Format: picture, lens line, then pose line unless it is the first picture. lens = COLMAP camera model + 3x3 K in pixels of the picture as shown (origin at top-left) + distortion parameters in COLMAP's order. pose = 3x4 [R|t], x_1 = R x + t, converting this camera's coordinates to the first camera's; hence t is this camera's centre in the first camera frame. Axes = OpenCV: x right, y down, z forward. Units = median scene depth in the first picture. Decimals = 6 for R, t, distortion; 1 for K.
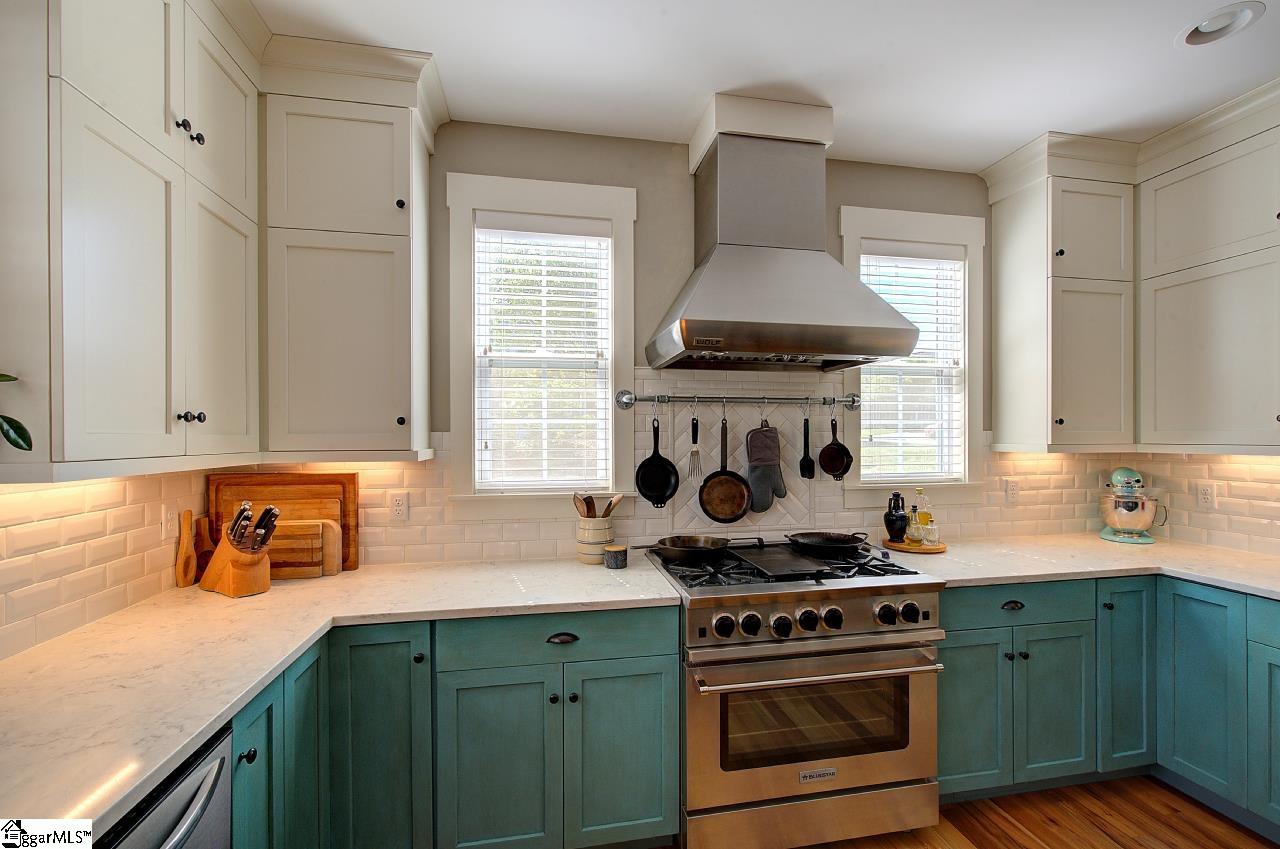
lens RADIAL K [[548.3, 0, 645.5], [0, 548.3, 433.7], [0, 0, 1]] dist [-0.002009, -0.000391]
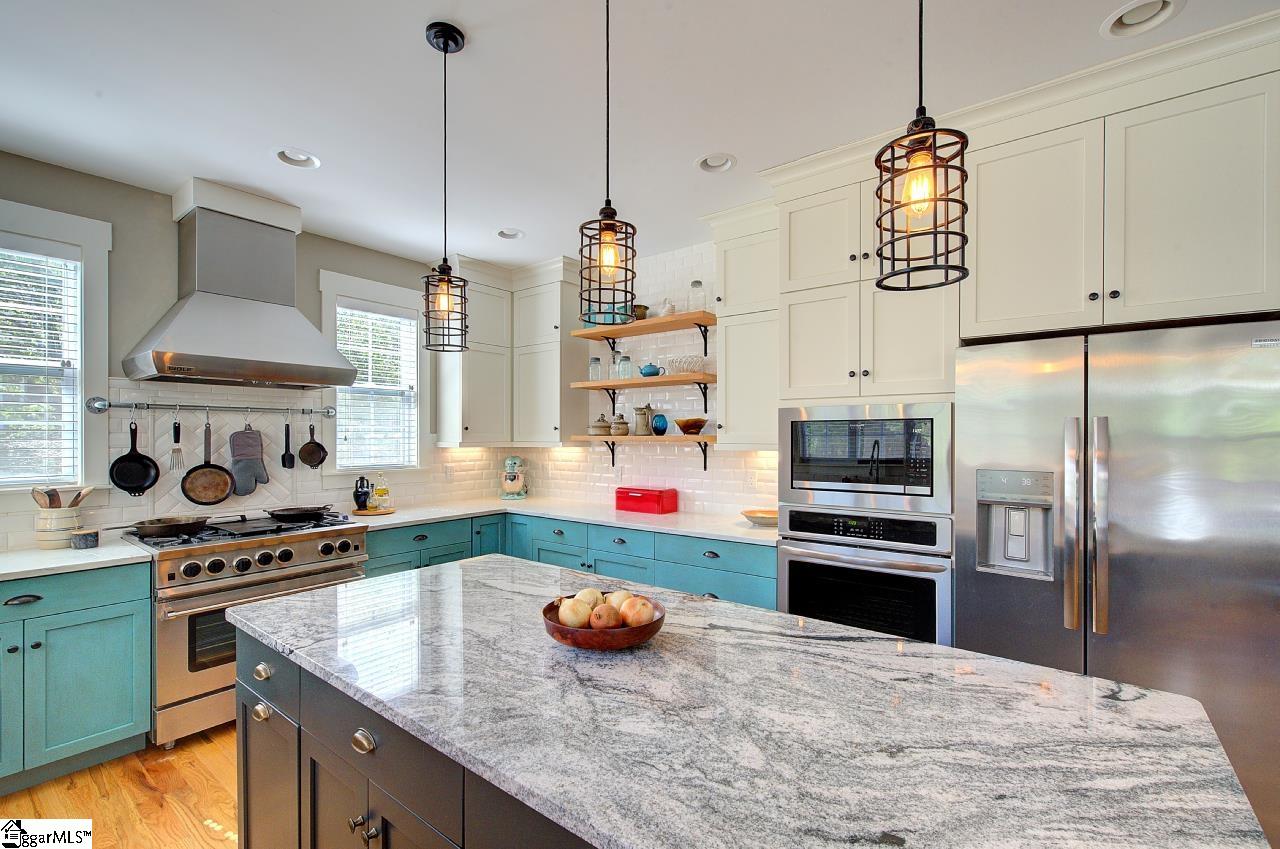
lens RADIAL K [[548.3, 0, 642.4], [0, 548.3, 436.4], [0, 0, 1]] dist [-0.002009, -0.000391]
pose [[0.744732, 0.001834, 0.667361, 0.048463], [-0.003110, 0.999995, 0.000723, -0.000560], [-0.667356, -0.002614, 0.744734, -0.619431]]
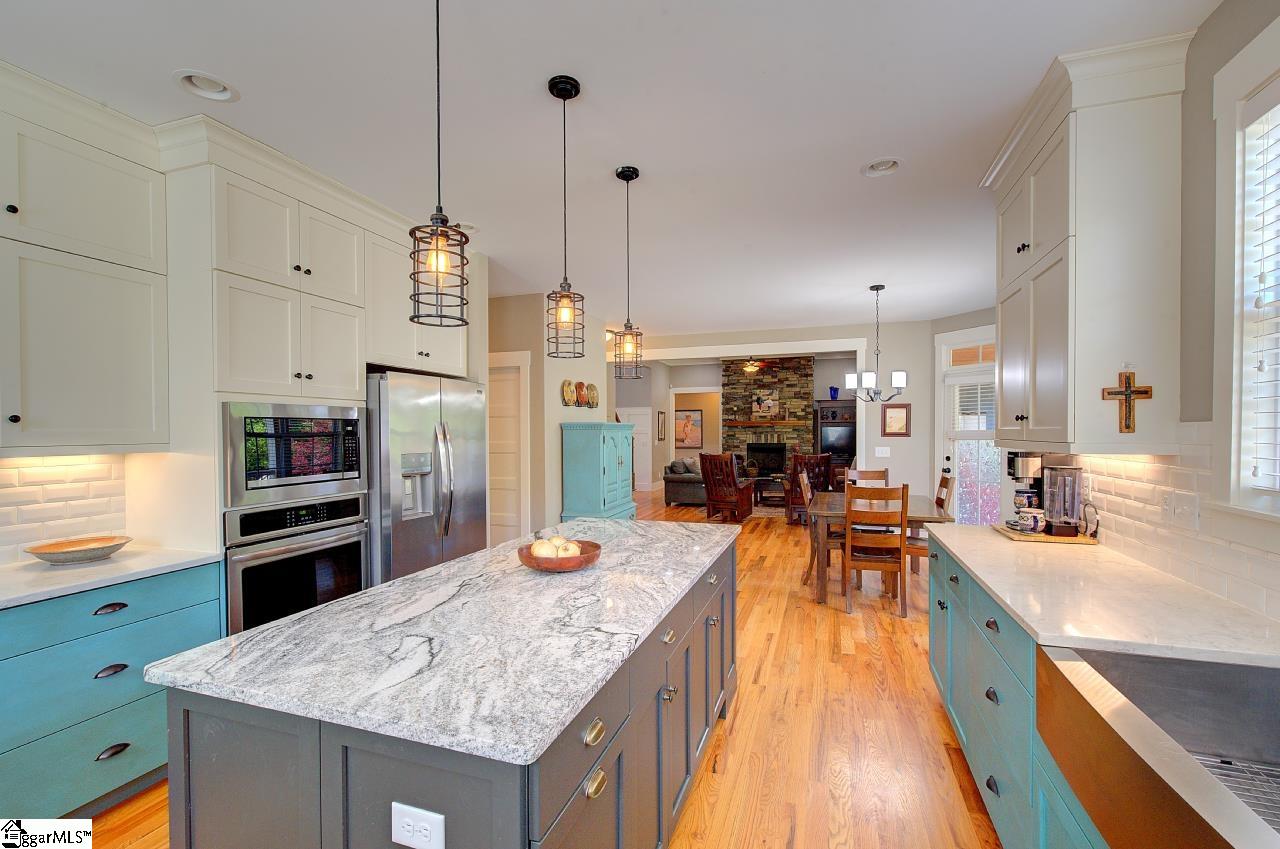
lens RADIAL K [[548.3, 0, 652.7], [0, 548.3, 430.9], [0, 0, 1]] dist [-0.002009, -0.000391]
pose [[-0.878145, 0.007990, 0.478328, -0.286645], [0.005600, 0.999964, -0.006422, 0.010997], [-0.478362, -0.002961, -0.878158, 1.477850]]
